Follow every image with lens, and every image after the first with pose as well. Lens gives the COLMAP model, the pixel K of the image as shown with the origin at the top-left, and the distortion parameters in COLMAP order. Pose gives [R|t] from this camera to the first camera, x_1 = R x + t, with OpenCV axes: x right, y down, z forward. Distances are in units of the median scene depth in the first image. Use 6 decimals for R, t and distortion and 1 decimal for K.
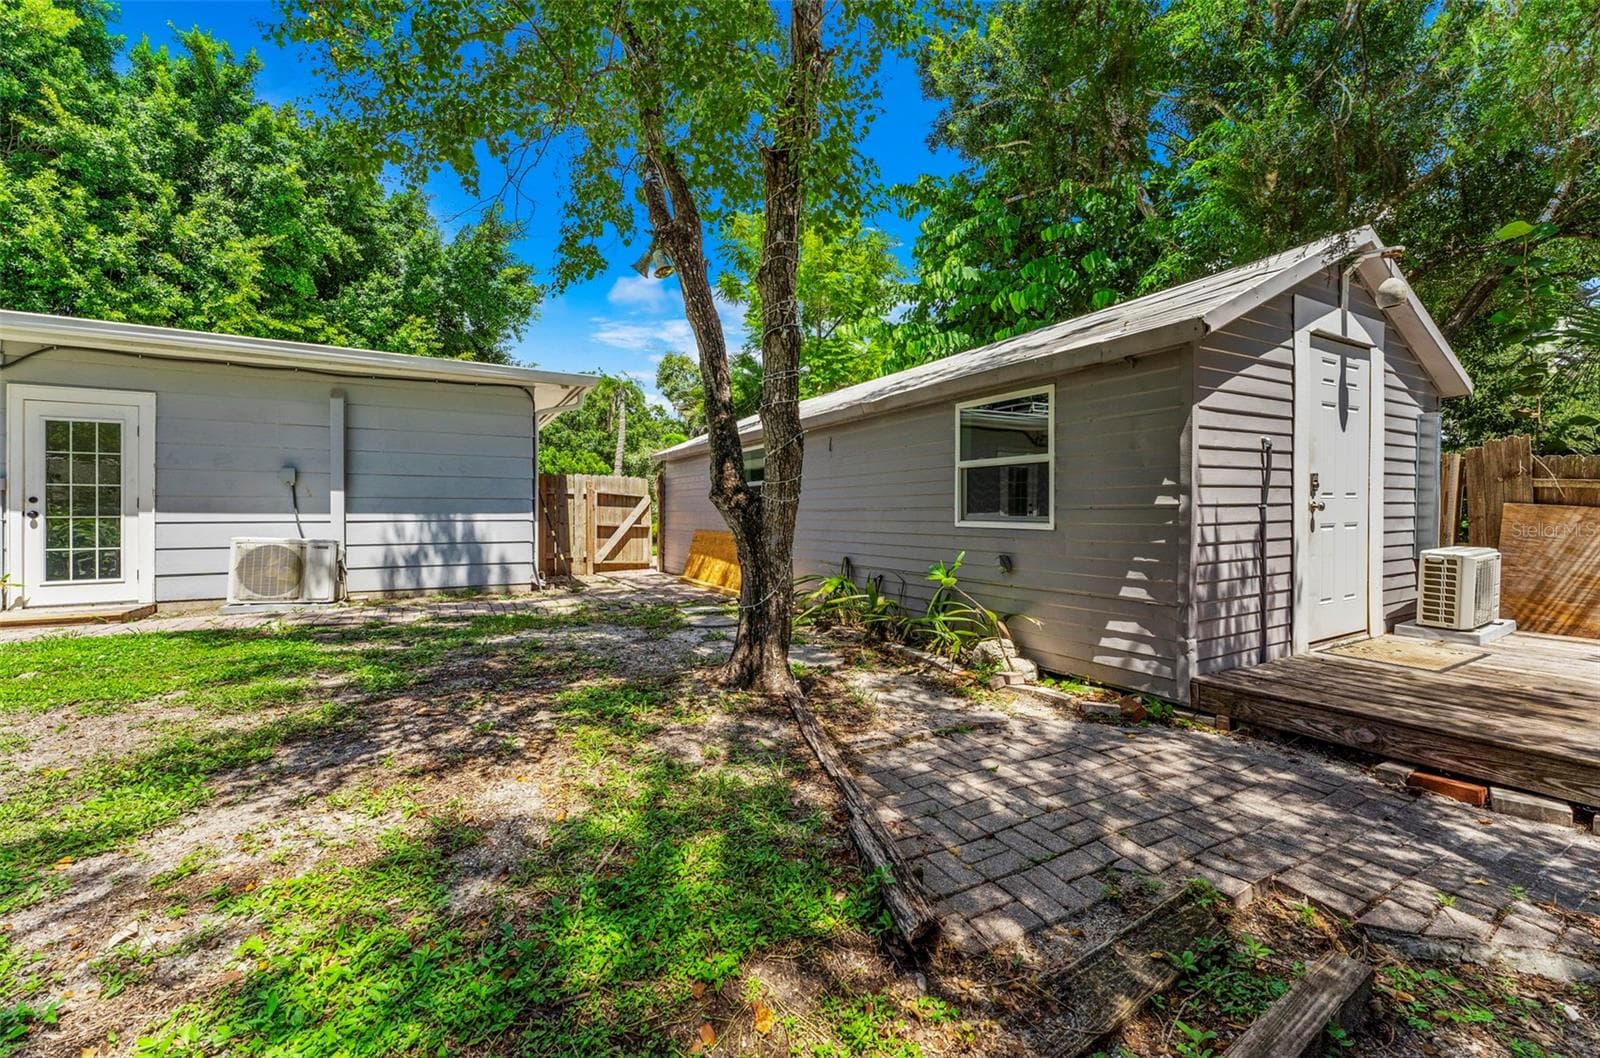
lens RADIAL K [[654.6, 0, 794.3], [0, 654.6, 521.8], [0, 0, 1]] dist [0.001278, 0.000250]
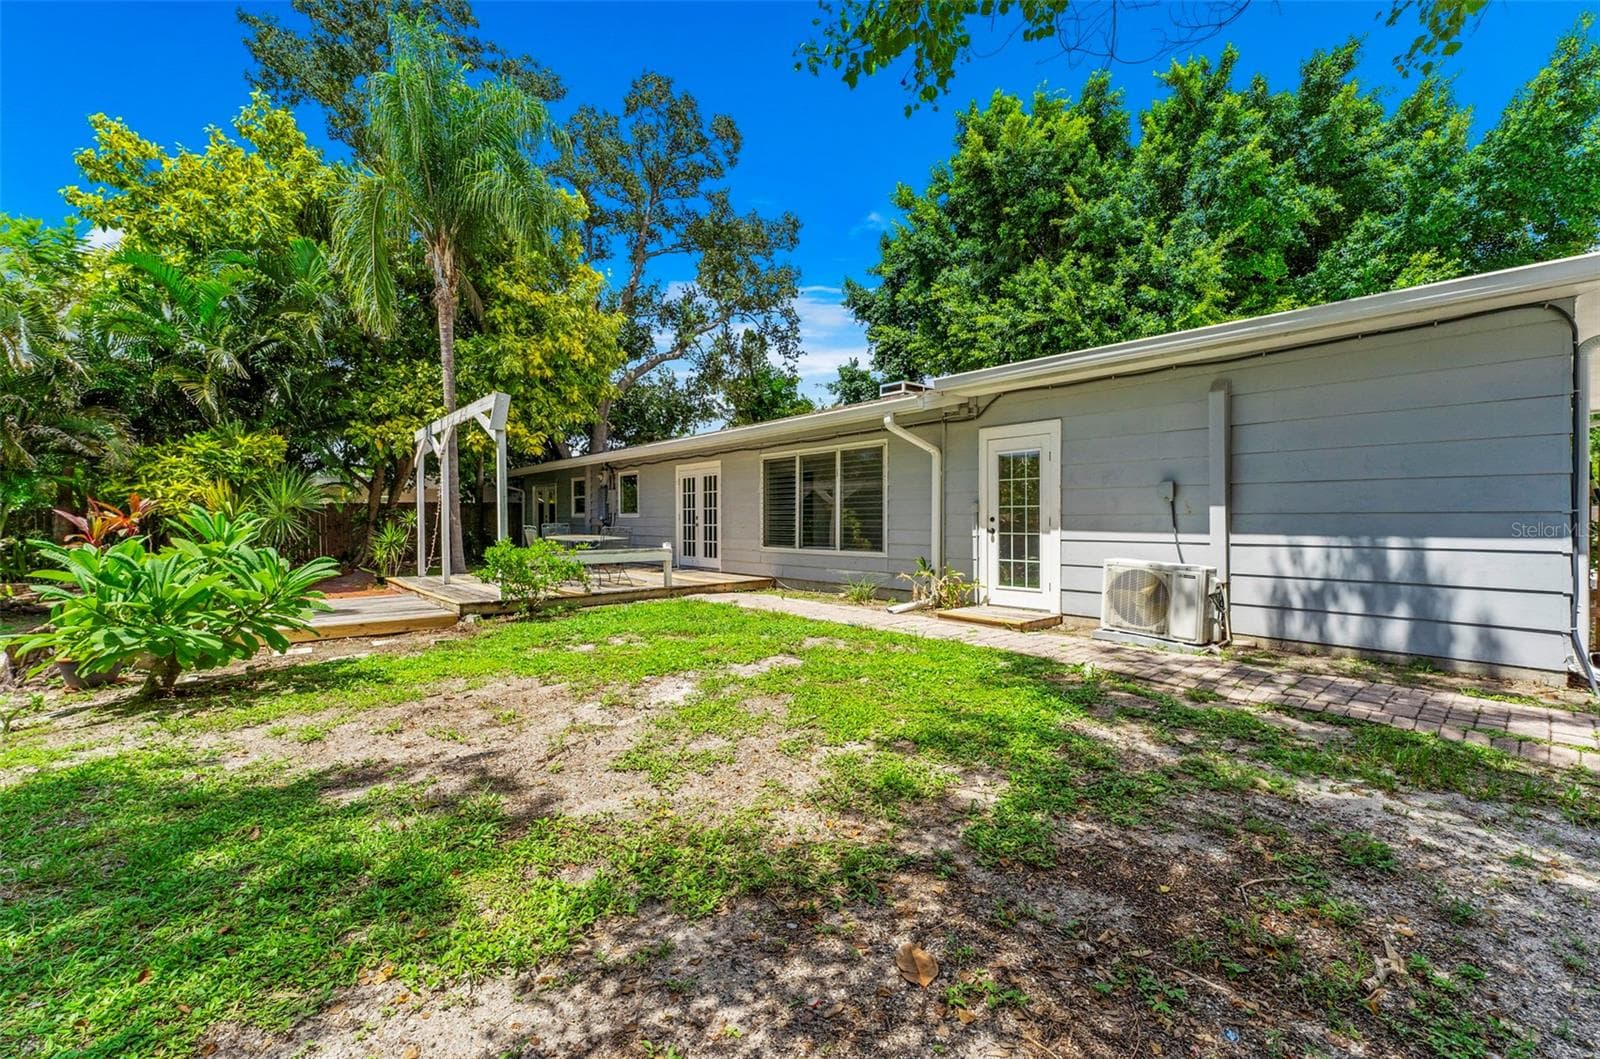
lens RADIAL K [[654.6, 0, 794.3], [0, 654.6, 522.3], [0, 0, 1]] dist [0.001278, 0.000250]
pose [[0.213013, 0.007755, -0.977019, -0.015530], [-0.003511, 0.999968, 0.007172, -0.028802], [0.977043, 0.001902, 0.213033, 0.294023]]
